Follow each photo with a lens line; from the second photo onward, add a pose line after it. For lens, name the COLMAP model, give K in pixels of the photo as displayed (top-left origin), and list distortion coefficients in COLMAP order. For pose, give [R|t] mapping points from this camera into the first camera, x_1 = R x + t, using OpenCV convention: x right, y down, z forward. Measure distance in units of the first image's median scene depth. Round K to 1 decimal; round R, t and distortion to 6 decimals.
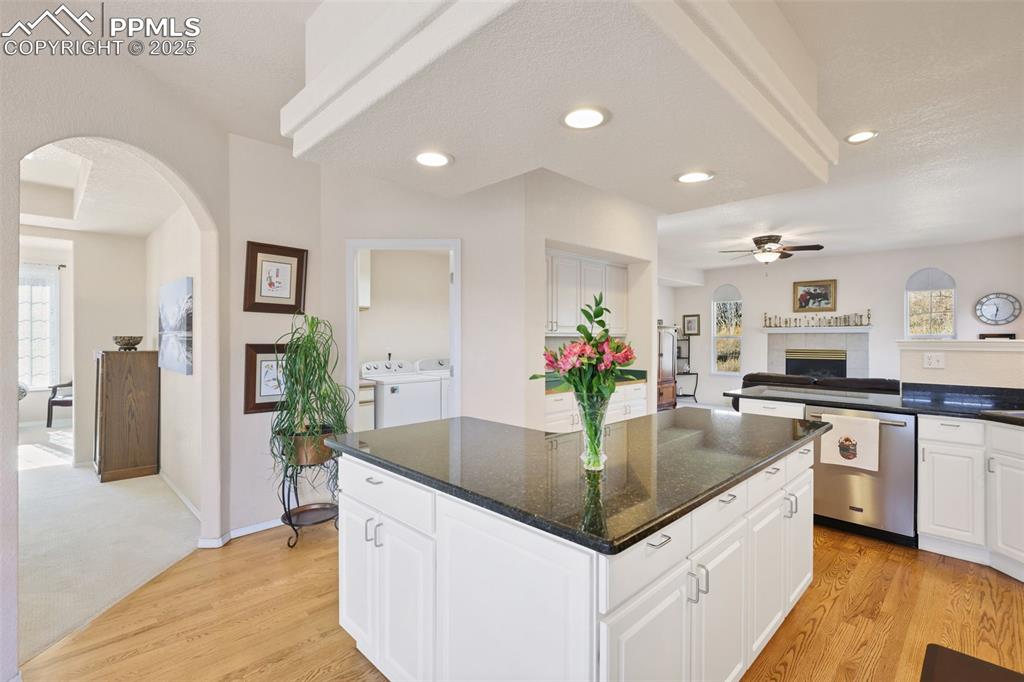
lens RADIAL K [[474.2, 0, 508.4], [0, 474.2, 339.6], [0, 0, 1]] dist [0.002717, 0.000665]
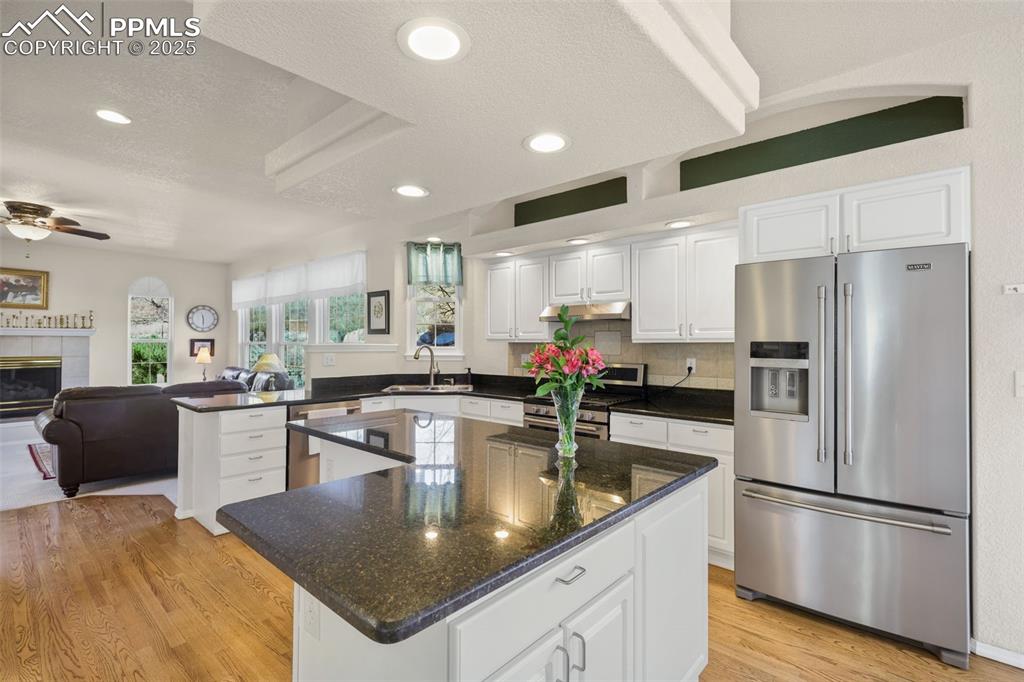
lens RADIAL K [[474.2, 0, 508.4], [0, 474.2, 339.6], [0, 0, 1]] dist [0.002717, 0.000665]
pose [[-0.057010, 0.006919, 0.998350, -0.184302], [0.000405, 0.999976, -0.006907, -0.001355], [-0.998374, 0.000011, -0.057011, 0.236201]]
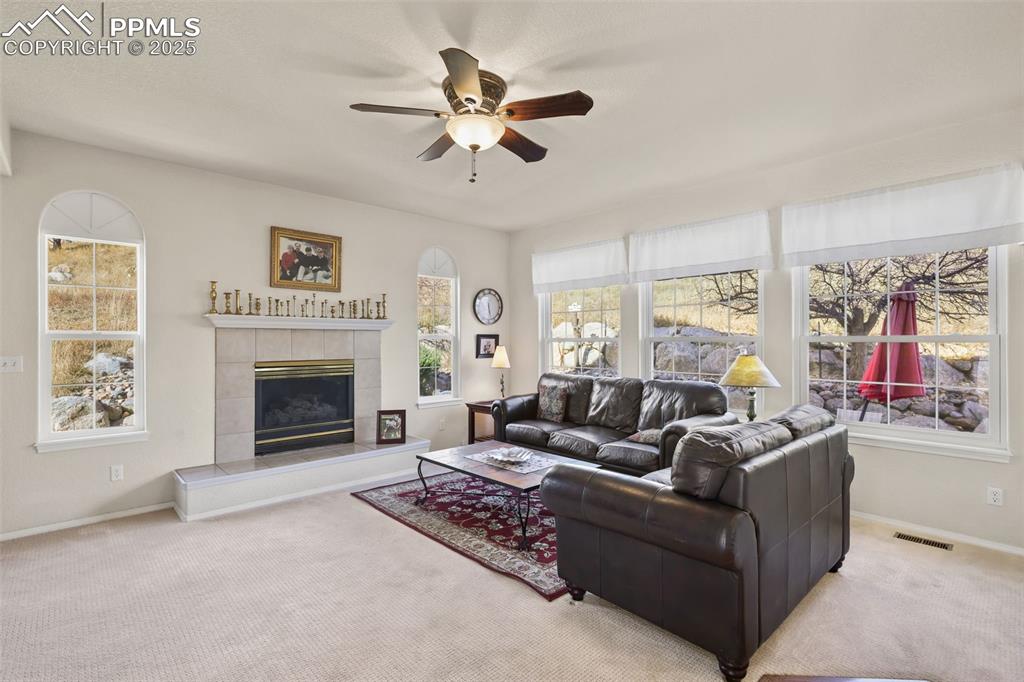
lens RADIAL K [[474.2, 0, 508.4], [0, 474.2, 339.6], [0, 0, 1]] dist [0.002717, 0.000665]
pose [[0.034275, 0.002961, 0.999408, 0.116324], [0.004734, 0.999984, -0.003125, 0.000797], [-0.999401, 0.004839, 0.034260, 0.757415]]
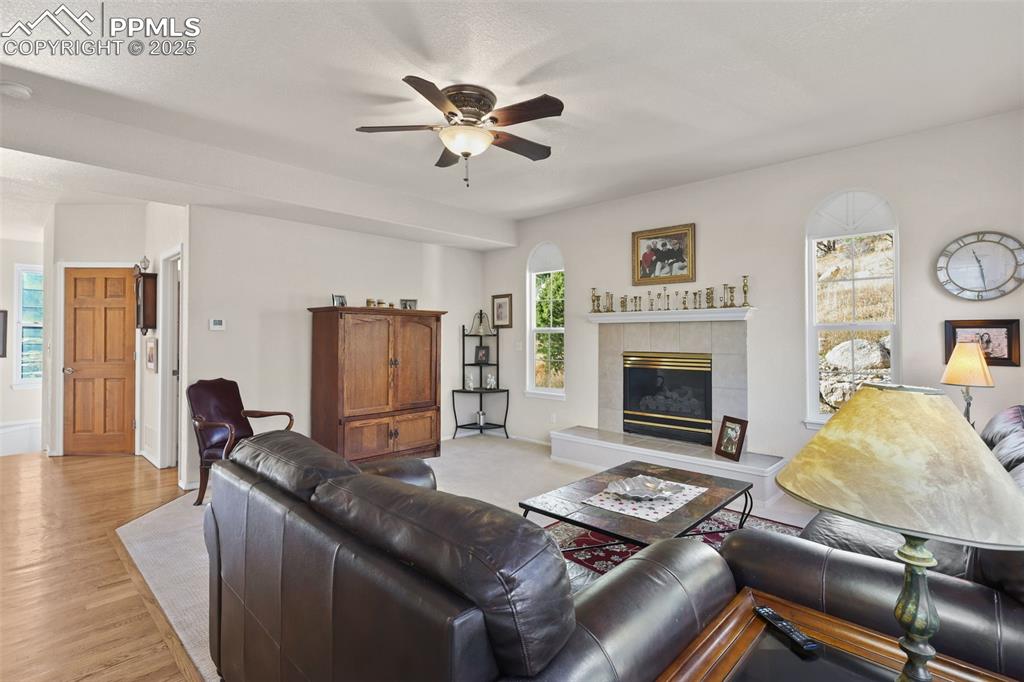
lens RADIAL K [[485.1, 0, 513.5], [0, 485.1, 328.3], [0, 0, 1]] dist [-0.002147, -0.000171]
pose [[0.999288, -0.002549, 0.037639, 0.450502], [0.003120, 0.999881, -0.015113, 0.001466], [-0.037596, 0.015219, 0.999177, 0.443806]]
